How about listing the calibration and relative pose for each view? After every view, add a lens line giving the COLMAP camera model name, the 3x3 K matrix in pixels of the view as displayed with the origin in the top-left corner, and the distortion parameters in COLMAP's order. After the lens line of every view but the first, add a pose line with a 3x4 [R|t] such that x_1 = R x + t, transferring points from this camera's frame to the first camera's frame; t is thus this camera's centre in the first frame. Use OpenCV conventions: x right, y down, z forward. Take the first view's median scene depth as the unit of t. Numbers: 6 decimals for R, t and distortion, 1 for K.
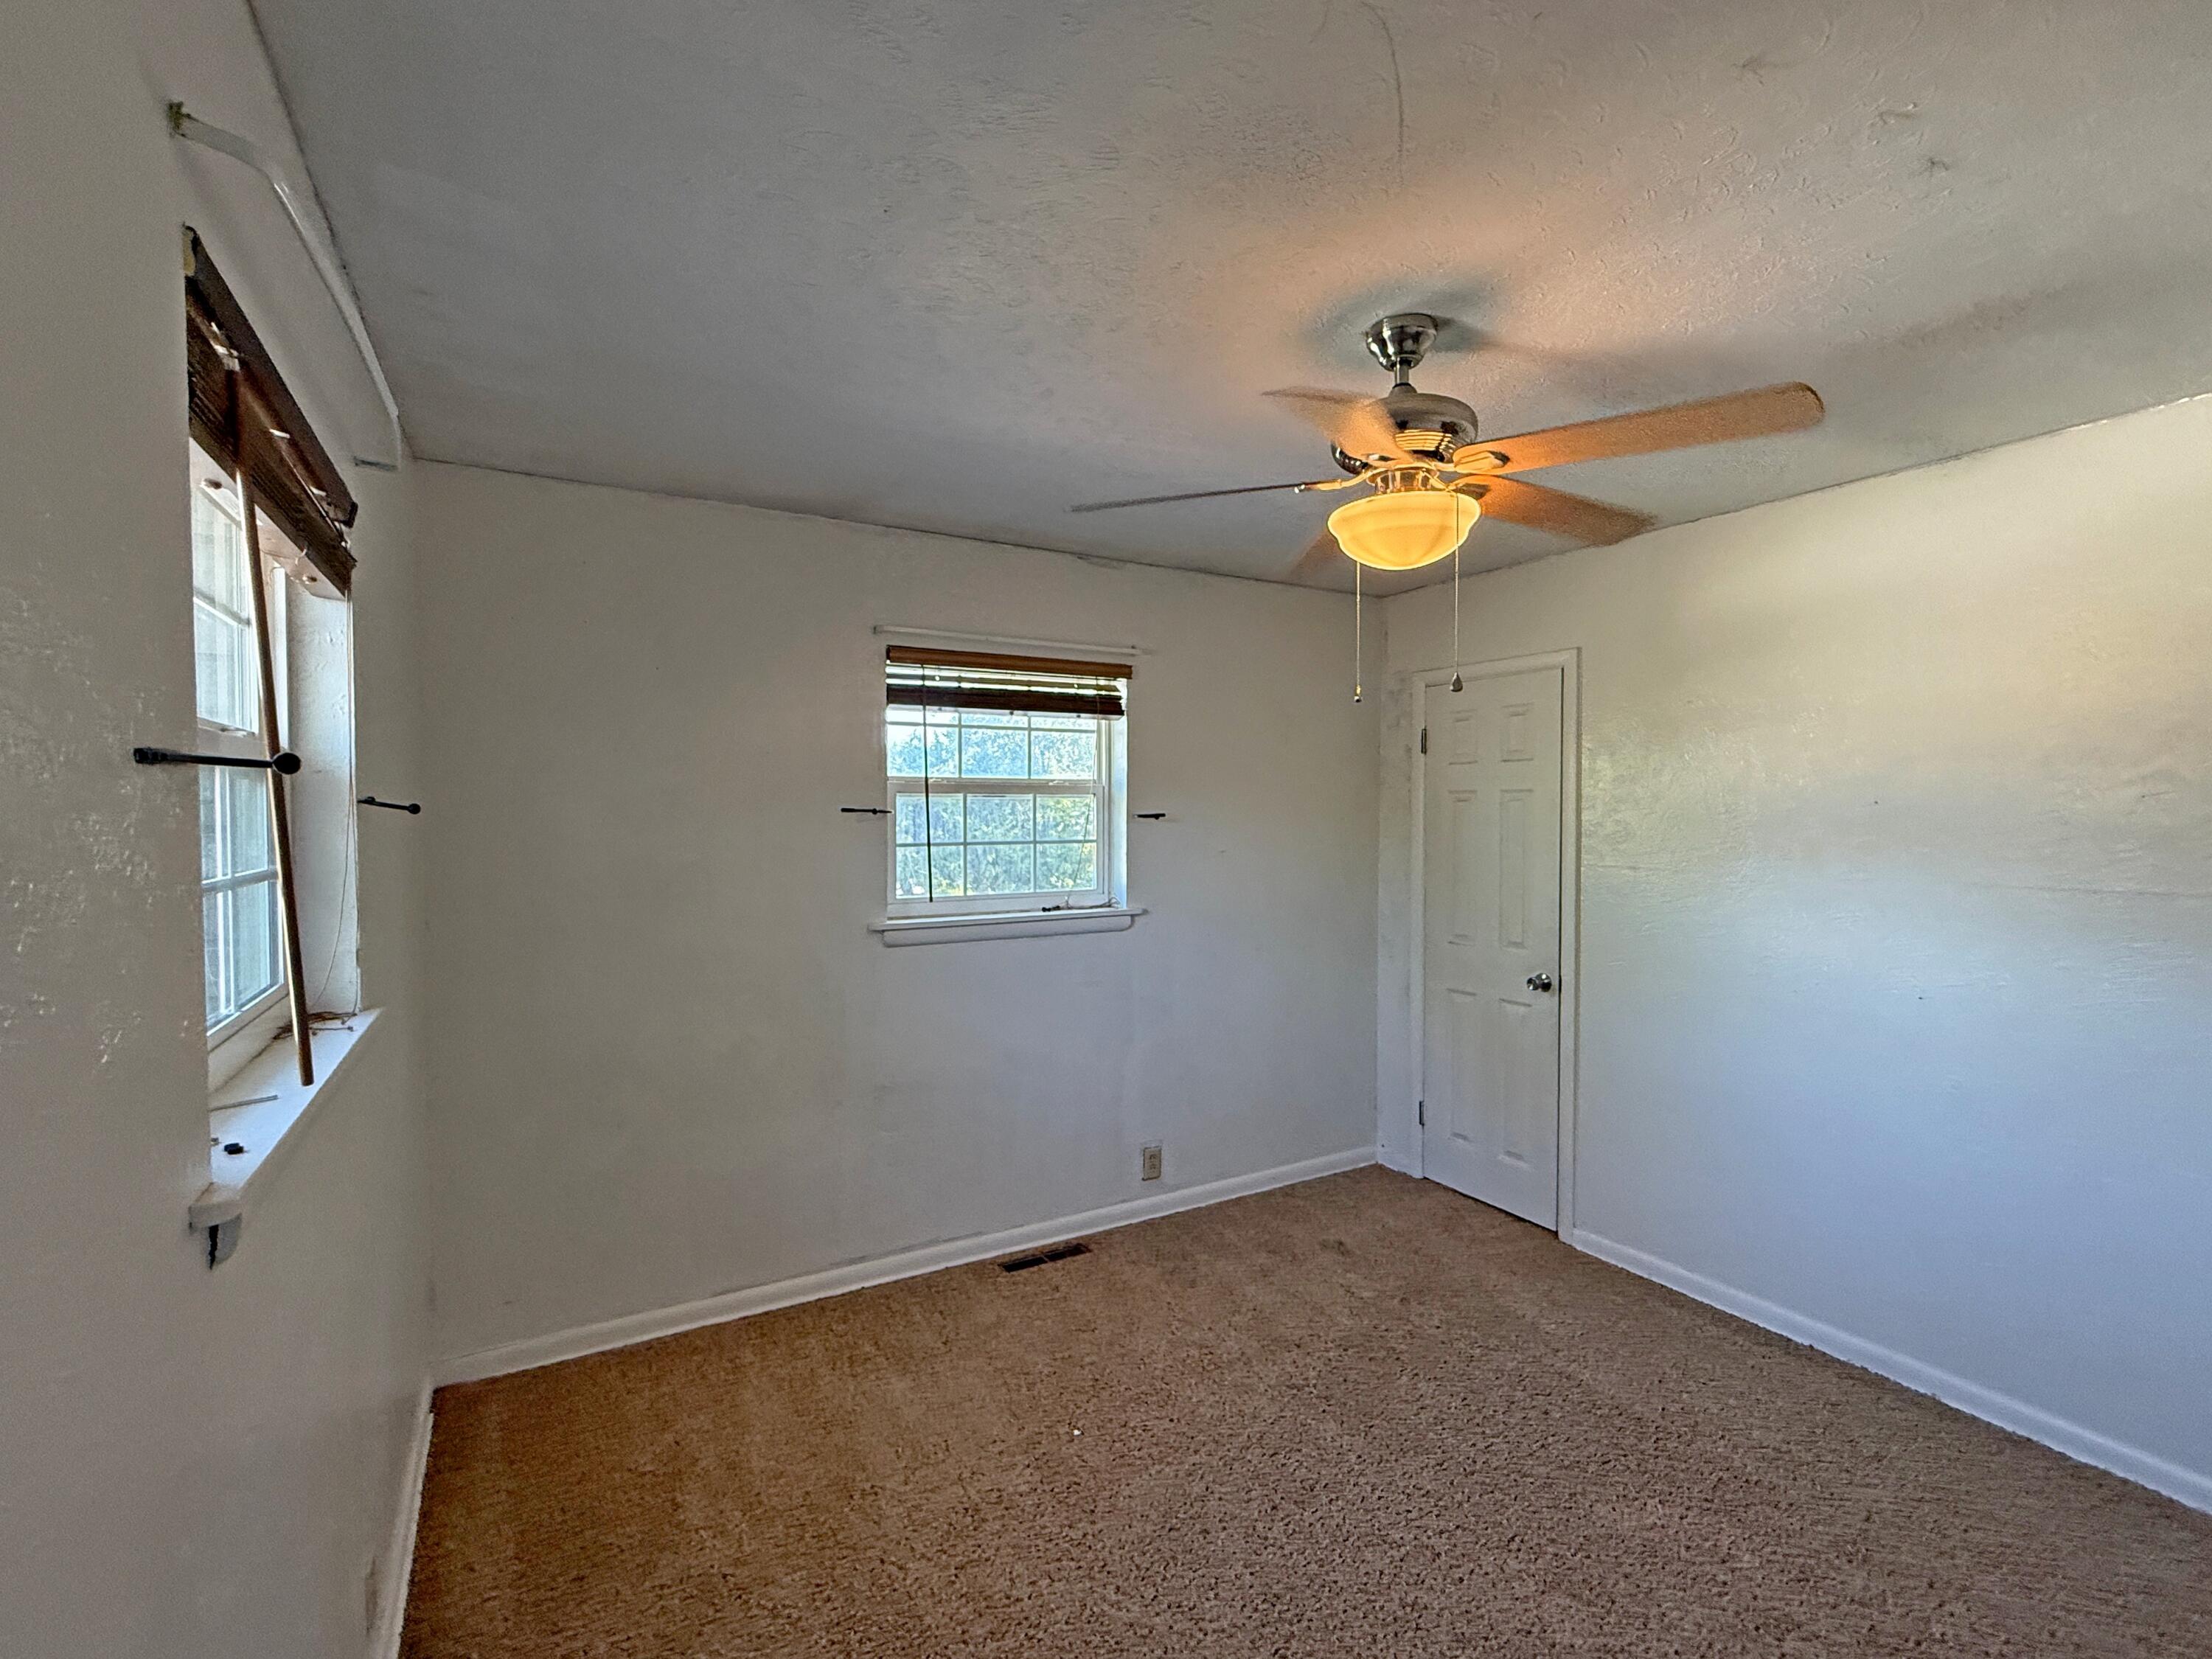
lens RADIAL K [[963.2, 0, 1092.4], [0, 963.2, 838.9], [0, 0, 1]] dist [0.003804, -0.000458]
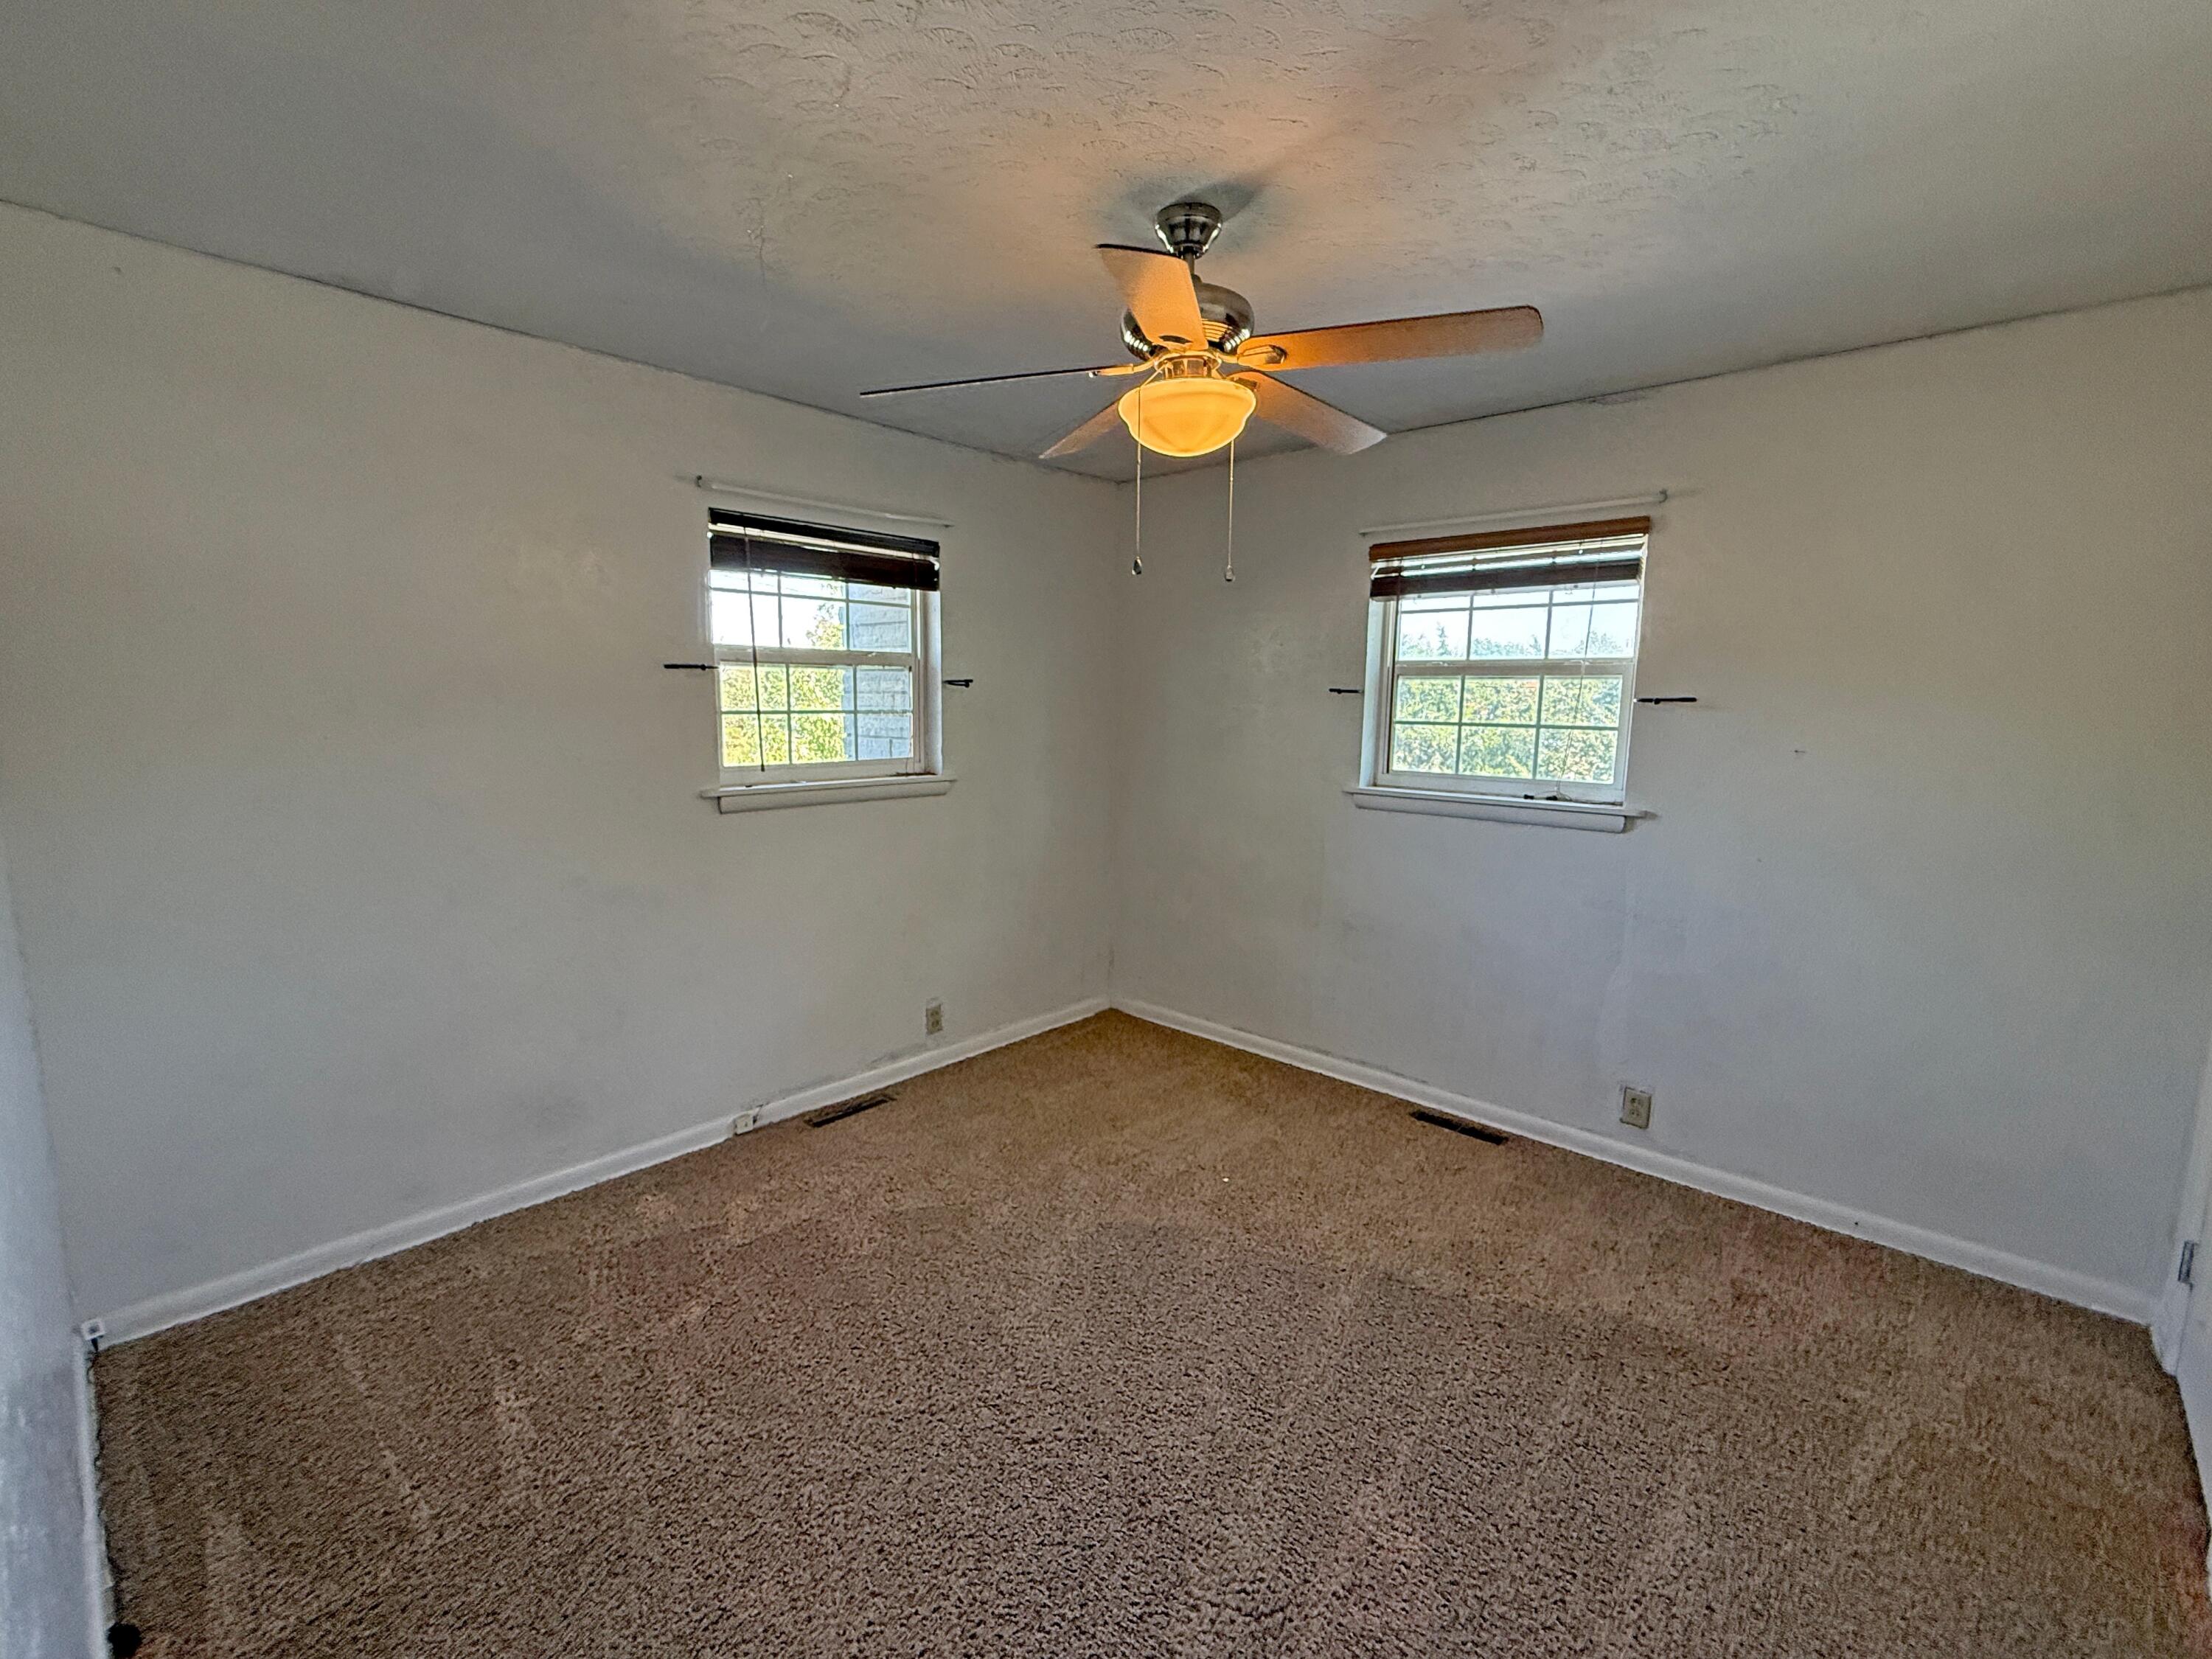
lens RADIAL K [[963.2, 0, 1114.9], [0, 963.2, 831.0], [0, 0, 1]] dist [0.003804, -0.000458]
pose [[0.331432, 0.140227, -0.933000, 0.775904], [-0.037292, 0.990067, 0.135557, -0.008482], [0.942742, -0.010135, 0.333369, 0.318979]]
